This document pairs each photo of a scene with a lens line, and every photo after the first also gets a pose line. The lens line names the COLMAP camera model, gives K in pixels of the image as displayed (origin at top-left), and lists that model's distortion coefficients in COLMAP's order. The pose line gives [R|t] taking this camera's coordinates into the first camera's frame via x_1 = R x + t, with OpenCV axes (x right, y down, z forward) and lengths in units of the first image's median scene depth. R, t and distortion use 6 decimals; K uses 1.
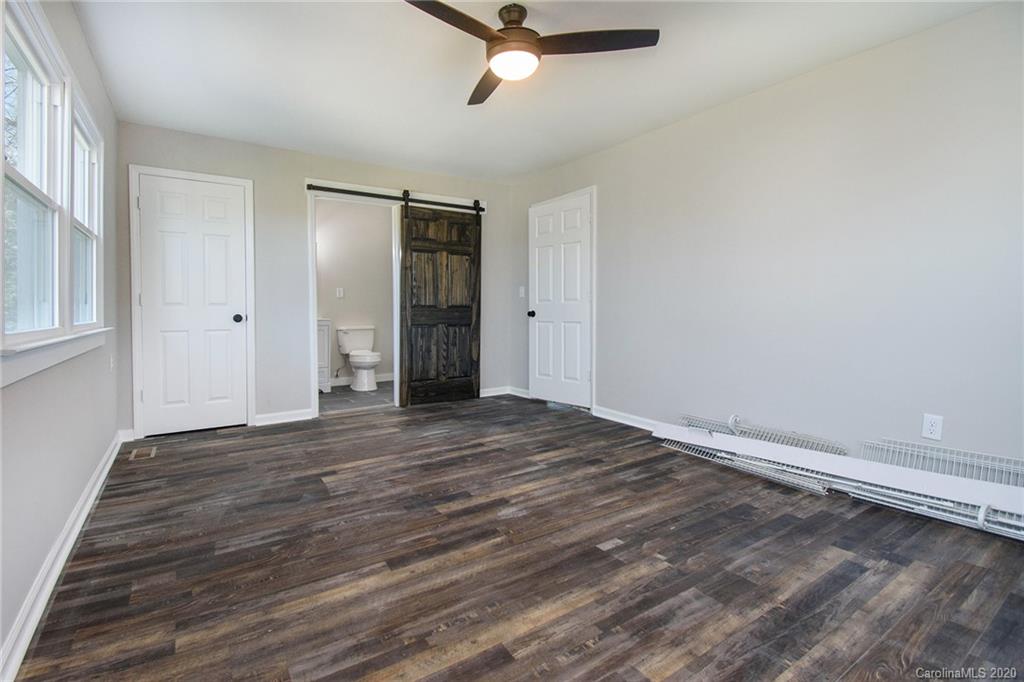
lens RADIAL K [[469.9, 0, 498.8], [0, 469.9, 319.0], [0, 0, 1]] dist [0.021631, -0.026364]
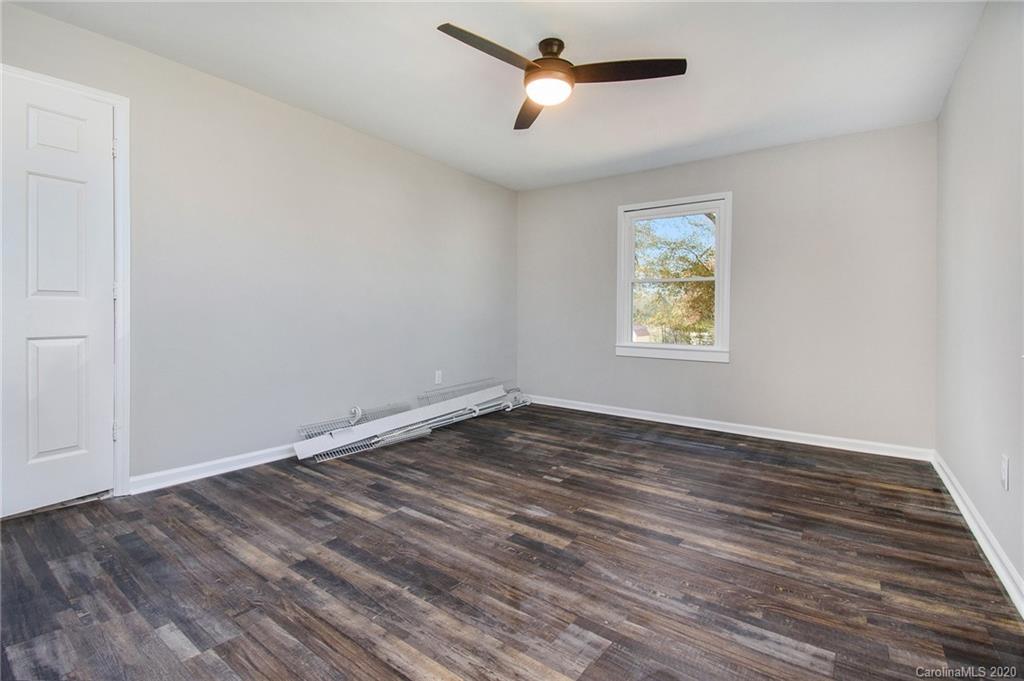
lens RADIAL K [[469.9, 0, 498.8], [0, 469.9, 318.5], [0, 0, 1]] dist [0.021631, -0.026364]
pose [[-0.346619, -0.005047, 0.937992, -0.854102], [0.013993, 0.999846, 0.010550, -0.019409], [-0.937902, 0.016782, -0.346495, 1.346077]]
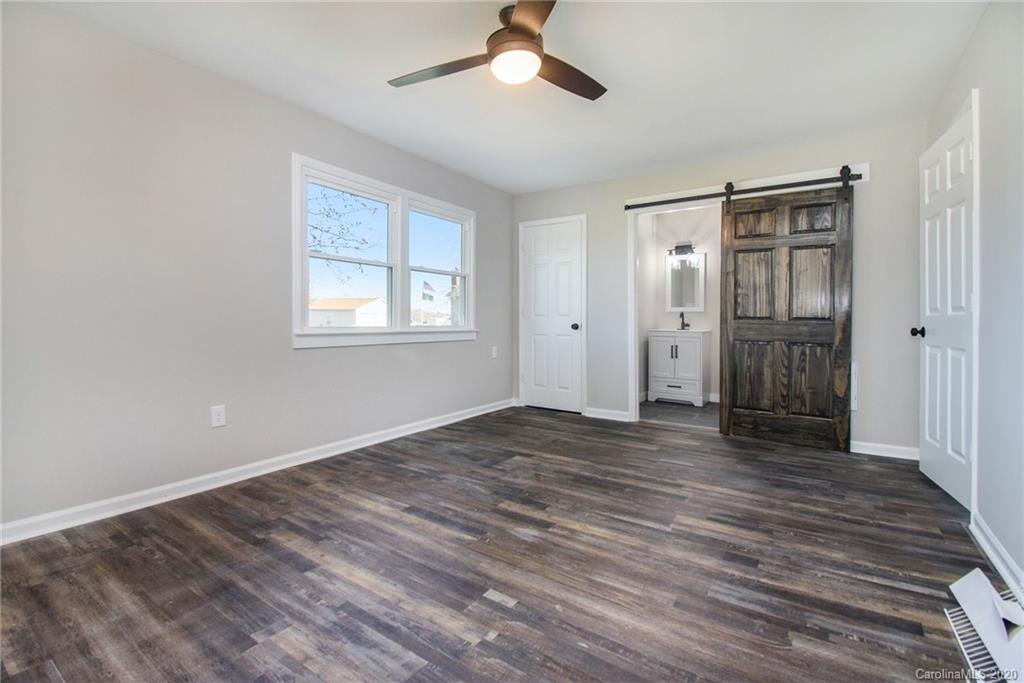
lens RADIAL K [[469.9, 0, 498.8], [0, 469.9, 319.5], [0, 0, 1]] dist [0.021631, -0.026364]
pose [[0.372966, 0.008346, -0.927807, 0.832074], [-0.032638, 0.999459, -0.004129, -0.012392], [0.927271, 0.031822, 0.373037, 0.549248]]
